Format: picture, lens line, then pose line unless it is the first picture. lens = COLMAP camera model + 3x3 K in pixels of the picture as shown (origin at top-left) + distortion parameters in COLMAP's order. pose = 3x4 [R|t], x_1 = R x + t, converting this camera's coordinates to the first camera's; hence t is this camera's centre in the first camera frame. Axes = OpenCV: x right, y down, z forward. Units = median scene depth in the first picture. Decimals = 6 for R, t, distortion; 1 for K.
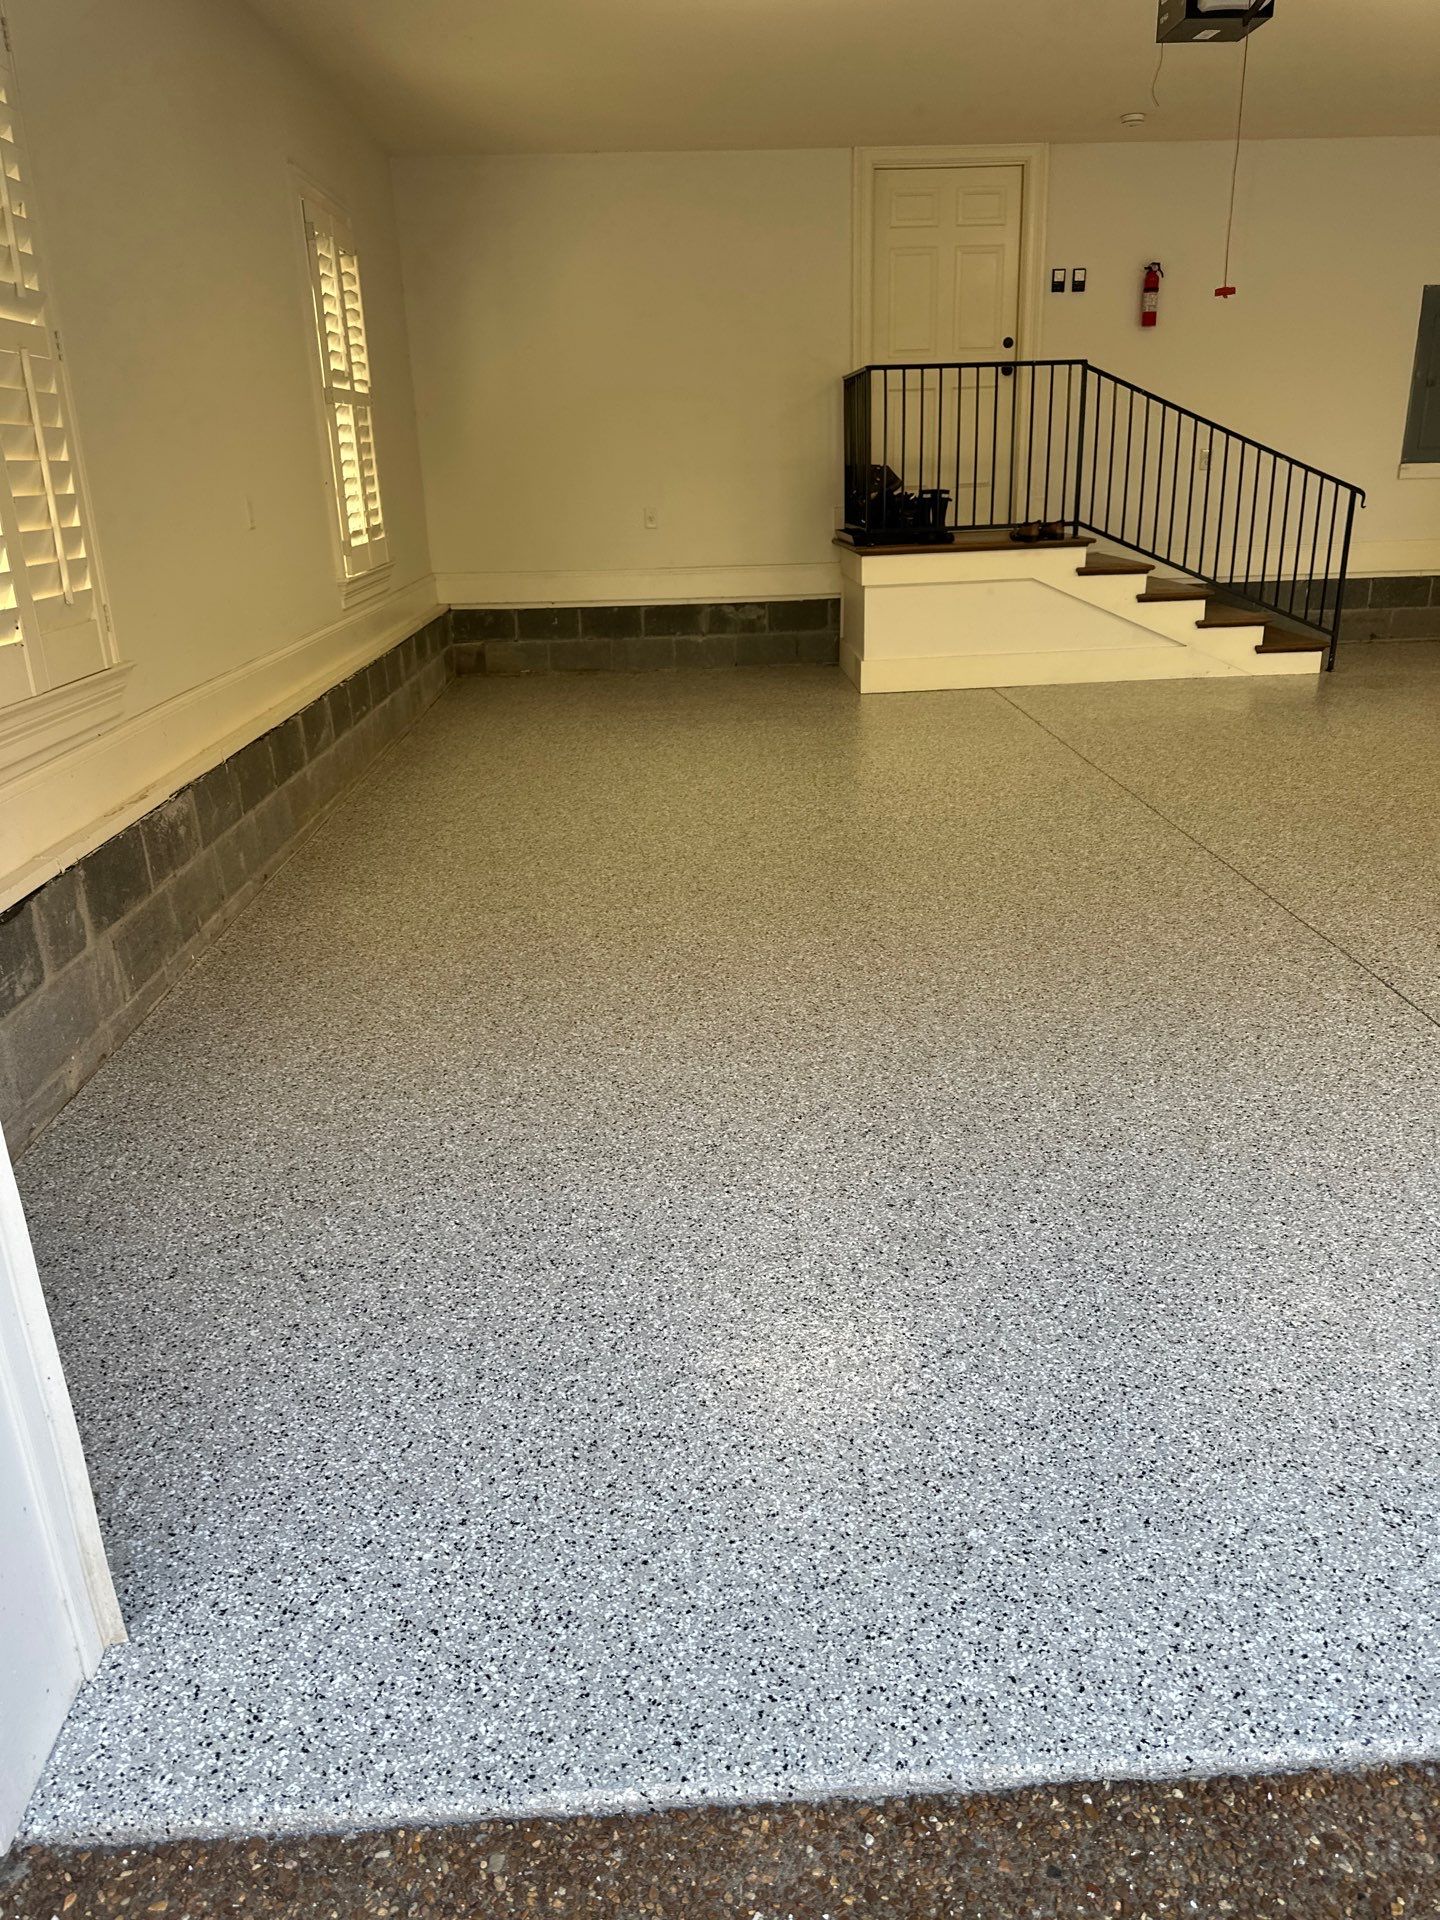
lens RADIAL K [[1319.4, 0, 741.7], [0, 1319.4, 969.7], [0, 0, 1]] dist [0.081240, -0.122797]
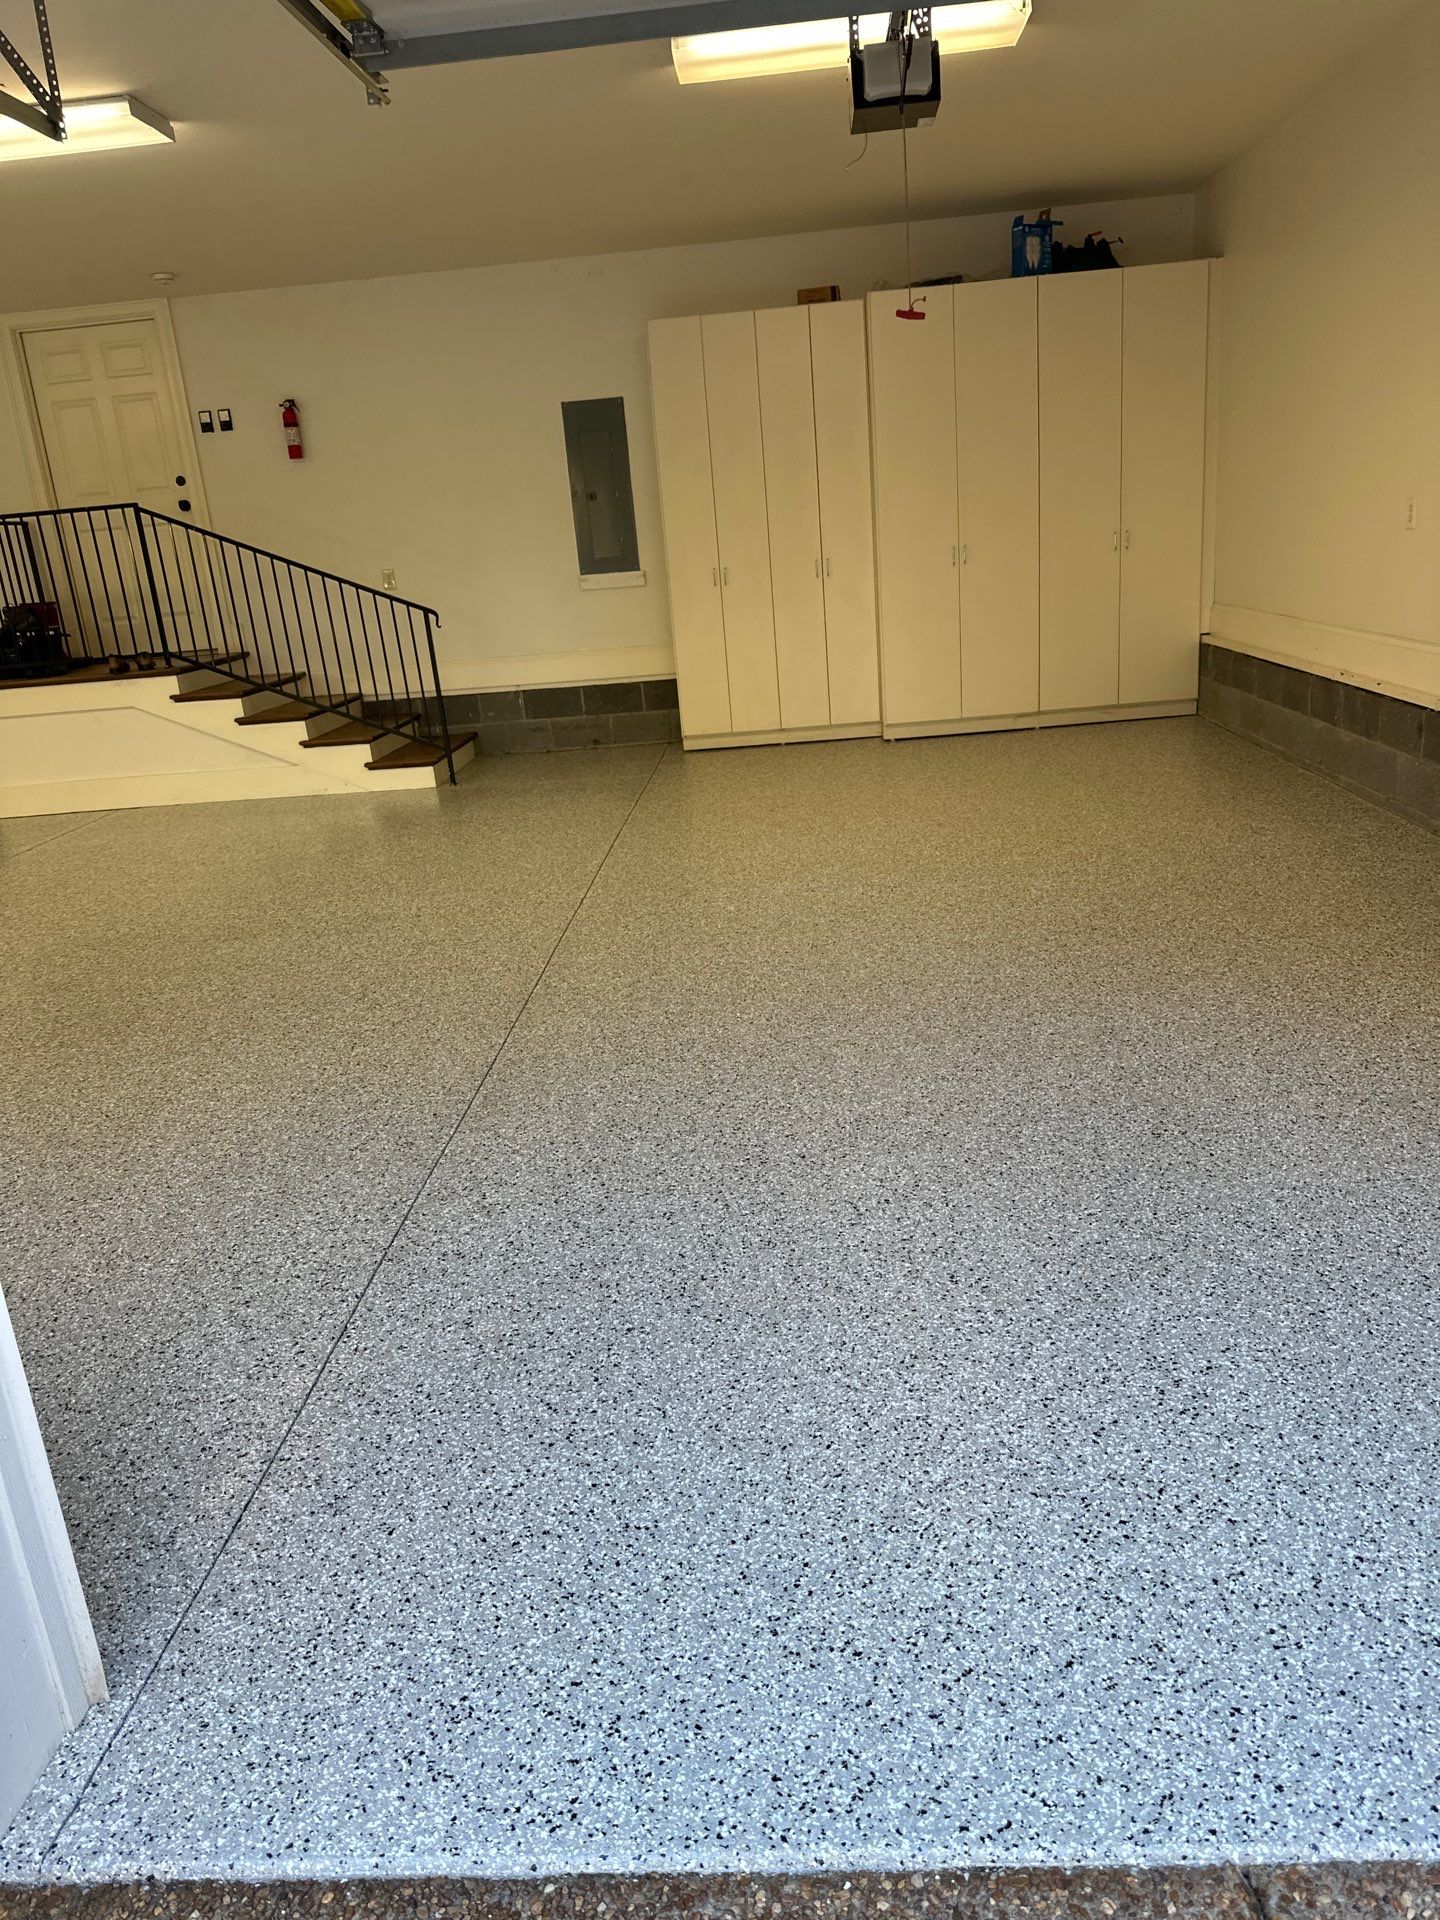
lens RADIAL K [[1297.3, 0, 740.6], [0, 1297.3, 986.6], [0, 0, 1]] dist [0.084297, -0.117441]
pose [[0.995630, -0.020341, -0.091148, 0.794022], [0.017617, 0.999377, -0.030585, -0.032959], [0.091713, 0.028846, 0.995368, 0.018456]]
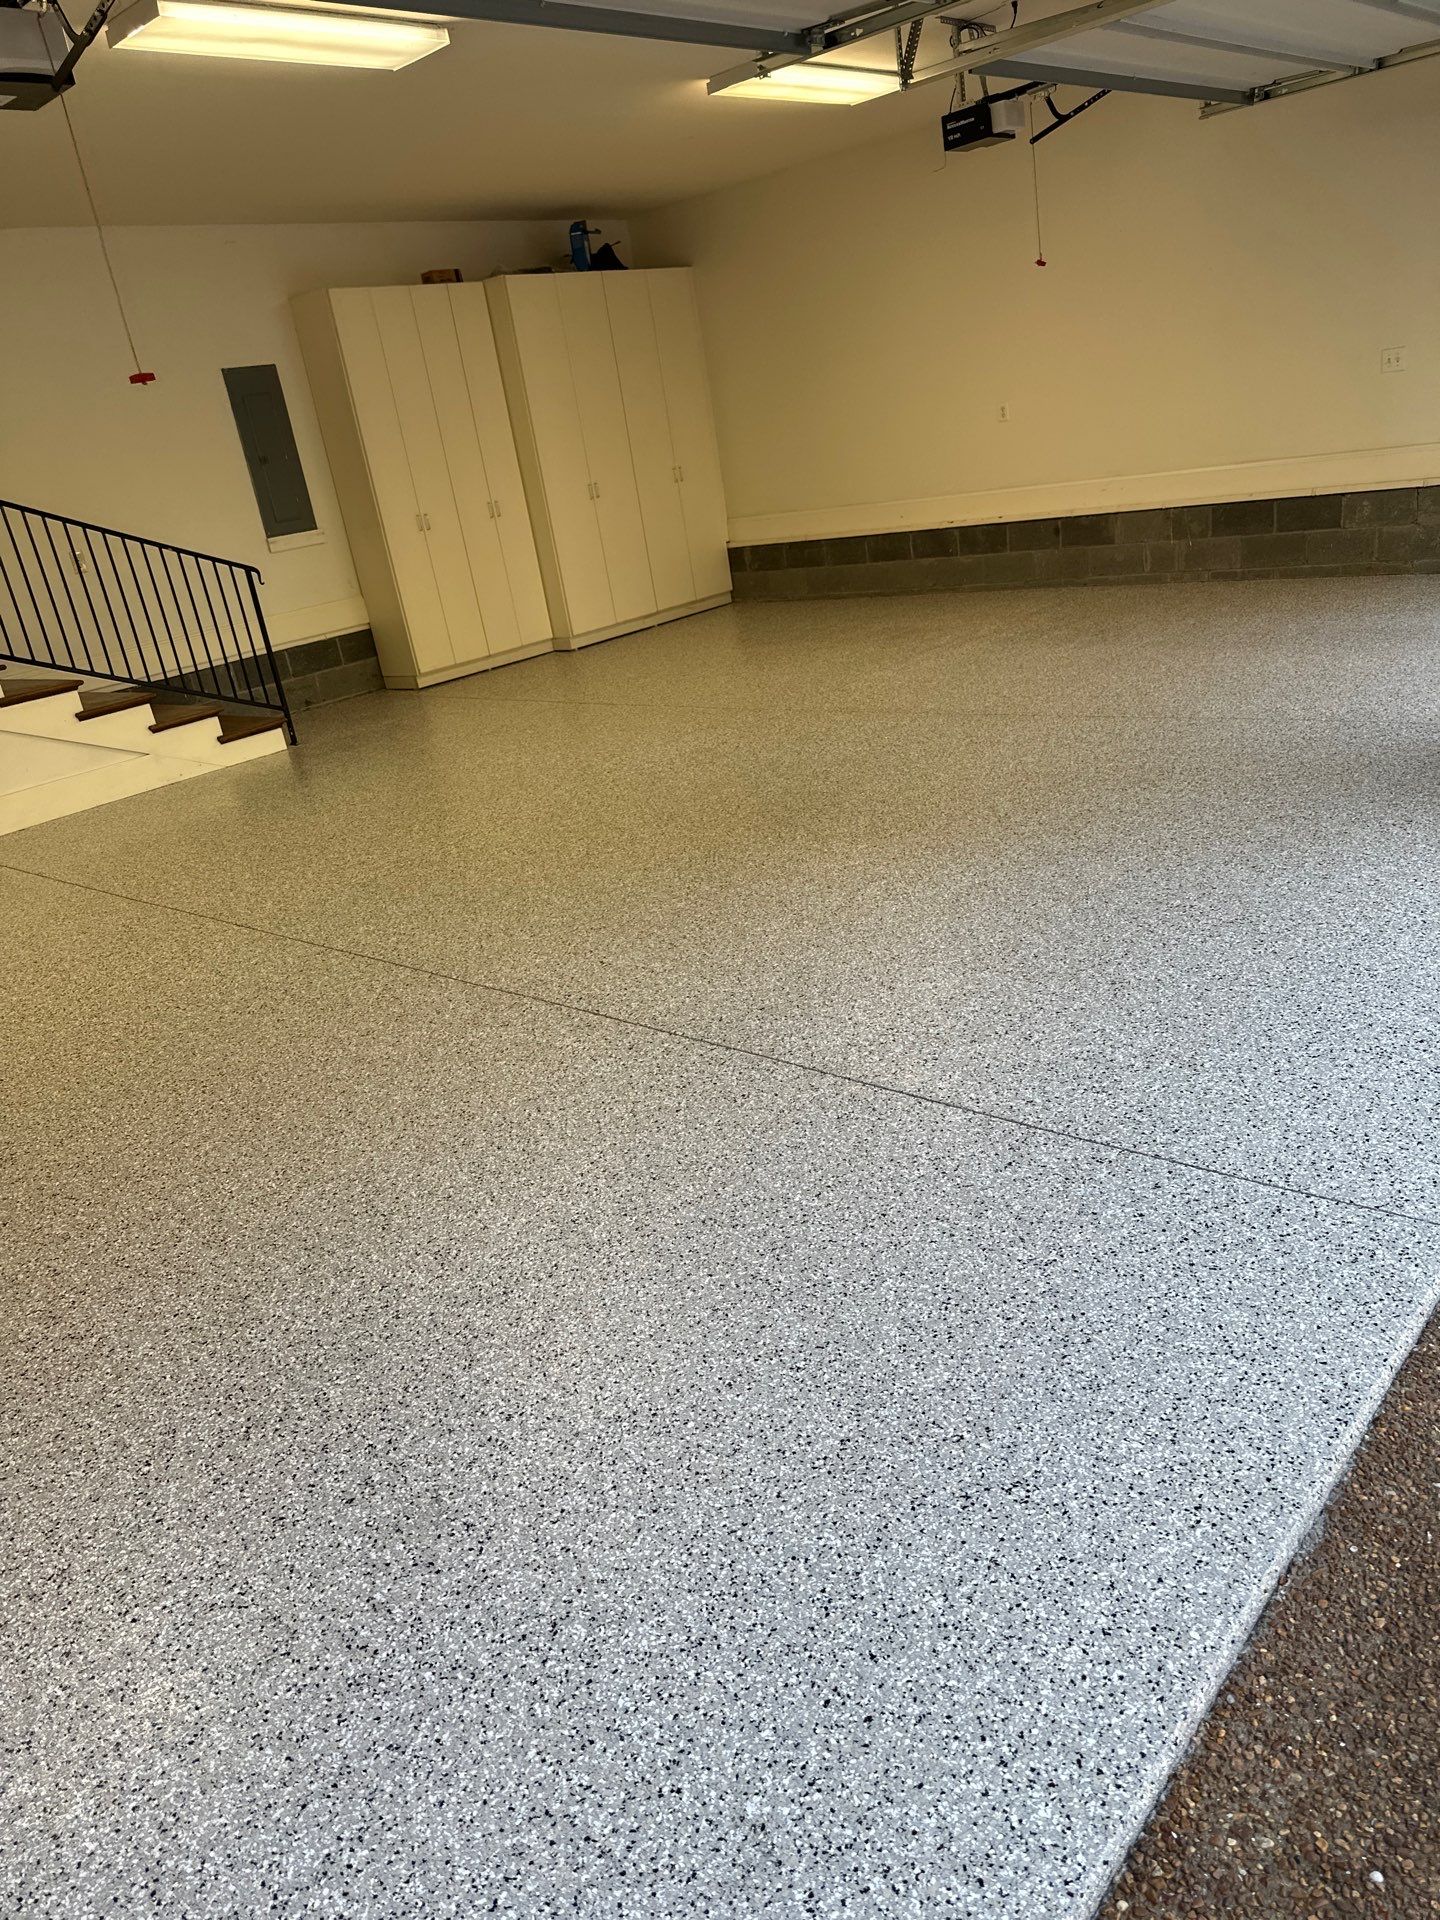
lens RADIAL K [[1311.6, 0, 729.9], [0, 1311.6, 987.9], [0, 0, 1]] dist [0.034007, -0.041176]
pose [[0.682726, -0.350678, 0.641023, -0.043186], [0.376423, 0.920729, 0.102783, -0.033171], [-0.626252, 0.171123, 0.760609, 0.065960]]
